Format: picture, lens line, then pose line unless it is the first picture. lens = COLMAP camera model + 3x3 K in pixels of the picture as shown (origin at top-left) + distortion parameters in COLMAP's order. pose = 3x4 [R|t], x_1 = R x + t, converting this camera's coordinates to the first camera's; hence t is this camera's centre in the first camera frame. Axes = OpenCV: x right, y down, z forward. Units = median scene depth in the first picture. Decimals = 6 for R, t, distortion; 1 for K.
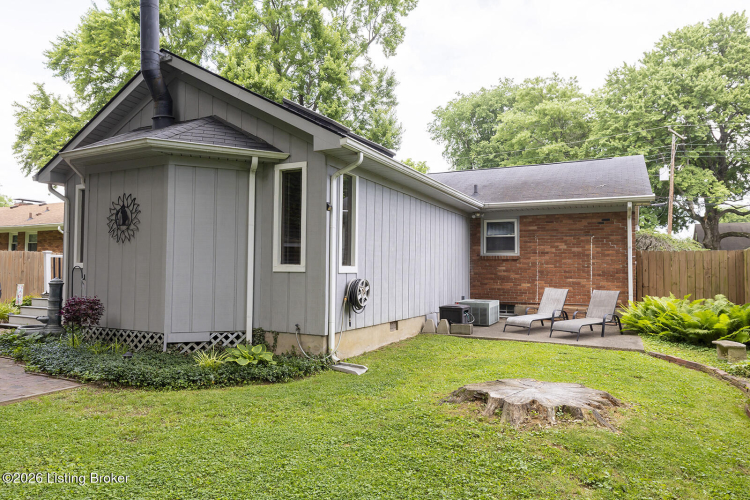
lens RADIAL K [[554.1, 0, 375.0], [0, 554.1, 250.0], [0, 0, 1]] dist [-0.003008, -0.001957]
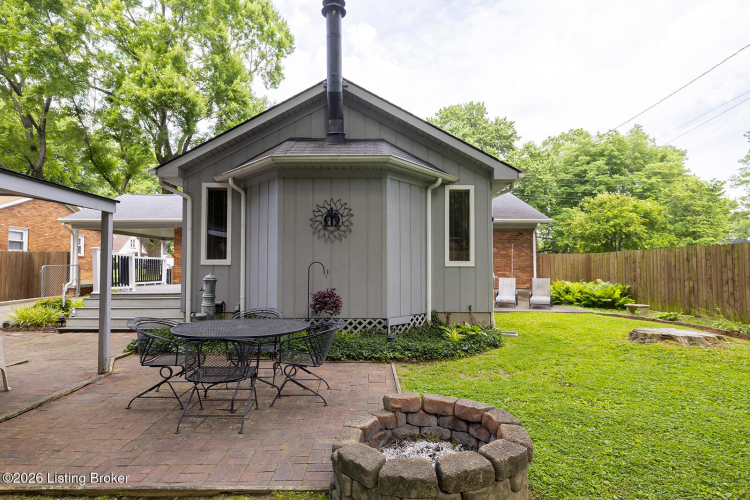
lens RADIAL K [[452.0, 0, 375.0], [0, 452.0, 250.0], [0, 0, 1]] dist [0.003404, 0.000949]
pose [[0.861078, 0.013419, 0.508295, -0.868114], [-0.010555, 0.999908, -0.008518, 0.010608], [-0.508363, 0.001969, 0.861141, 0.165078]]
